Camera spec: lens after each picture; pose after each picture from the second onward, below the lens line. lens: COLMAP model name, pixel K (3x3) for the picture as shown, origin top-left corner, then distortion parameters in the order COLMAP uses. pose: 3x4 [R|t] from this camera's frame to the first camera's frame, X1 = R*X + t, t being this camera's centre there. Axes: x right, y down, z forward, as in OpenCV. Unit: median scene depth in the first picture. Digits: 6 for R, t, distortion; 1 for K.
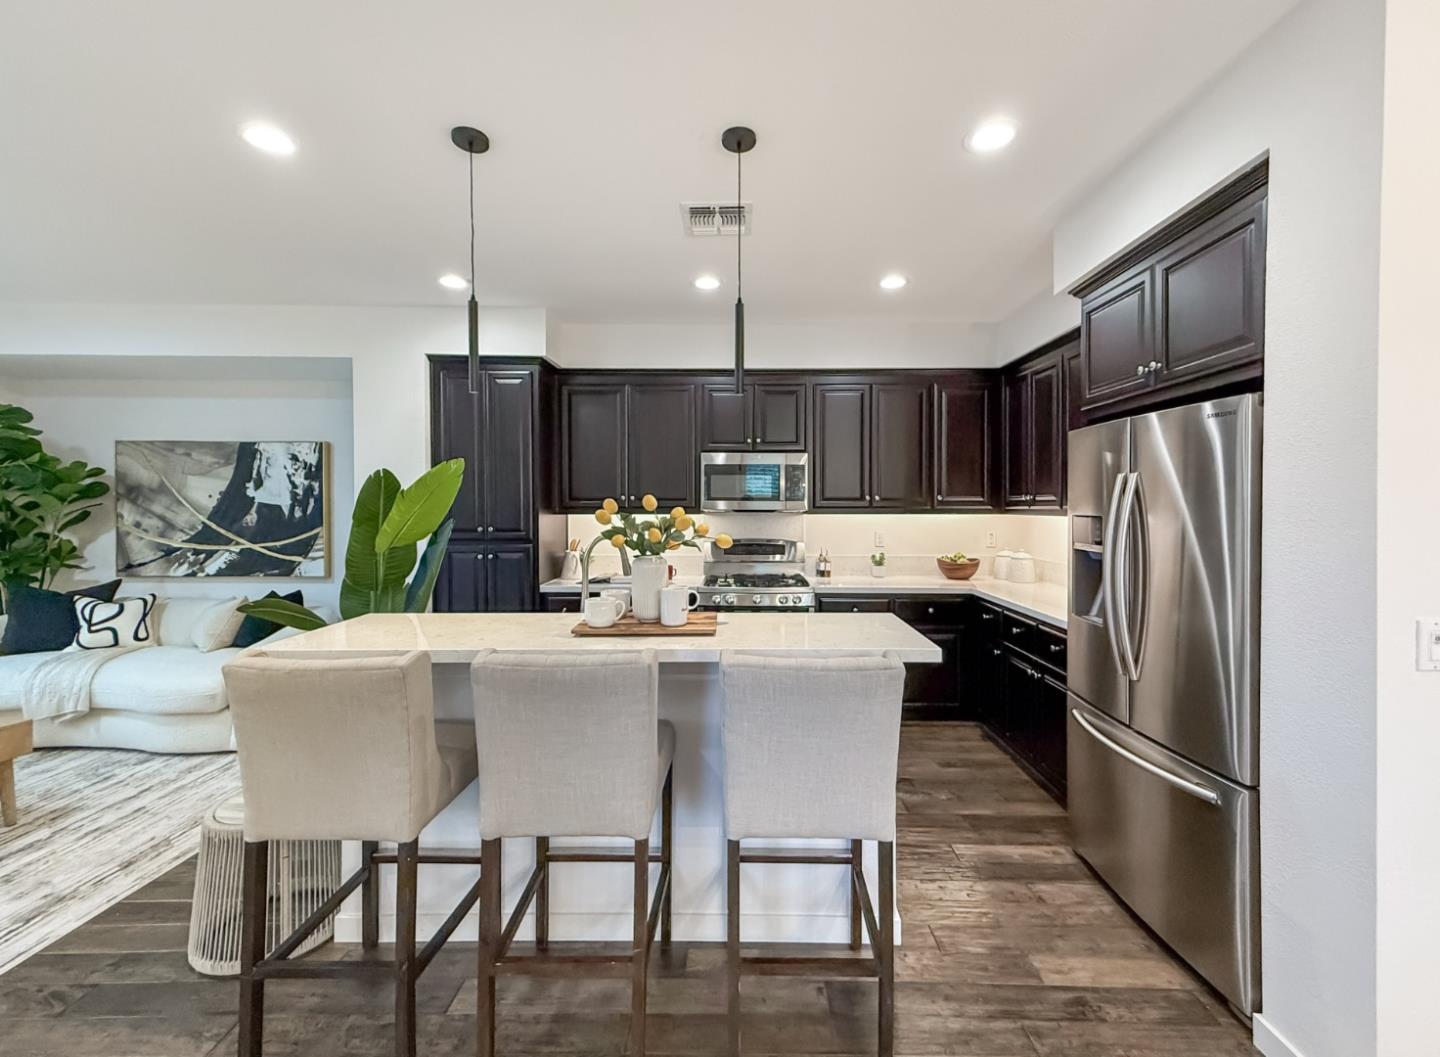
lens RADIAL K [[616.8, 0, 739.2], [0, 616.8, 511.3], [0, 0, 1]] dist [0.027940, -0.000197]
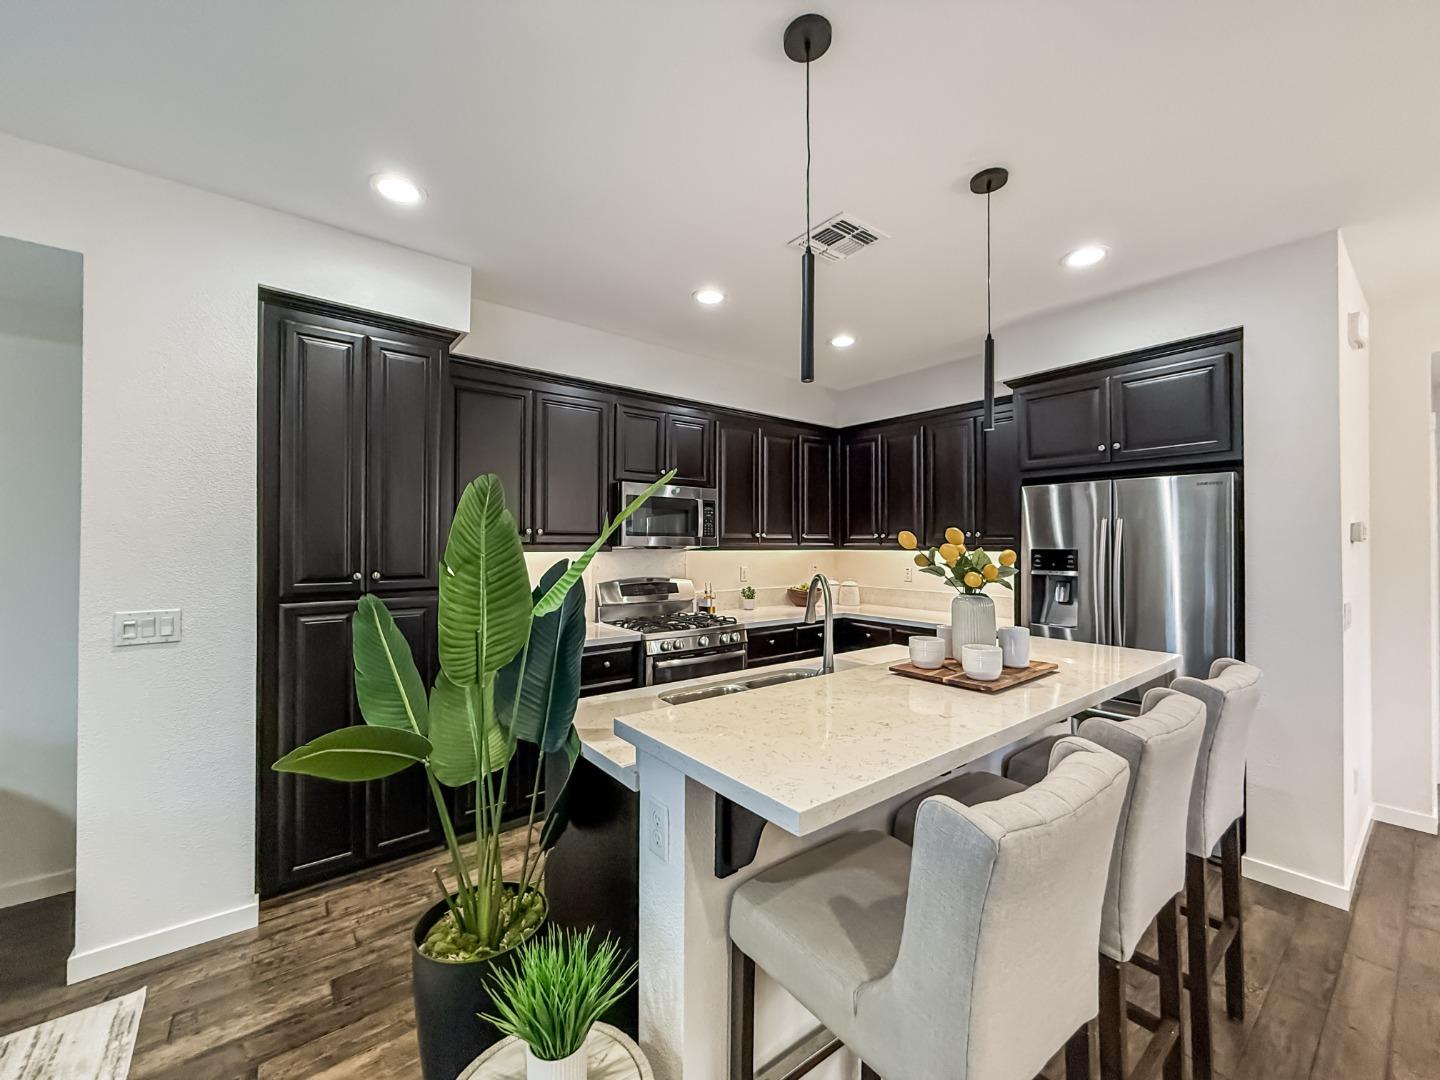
lens RADIAL K [[573.1, 0, 720.0], [0, 573.1, 540.0], [0, 0, 1]] dist [0.000013, 0.000029]
pose [[0.781180, 0.006232, 0.624274, -0.431785], [0.003889, 0.999882, -0.014847, 0.001249], [-0.624293, 0.014026, 0.781064, 0.257410]]
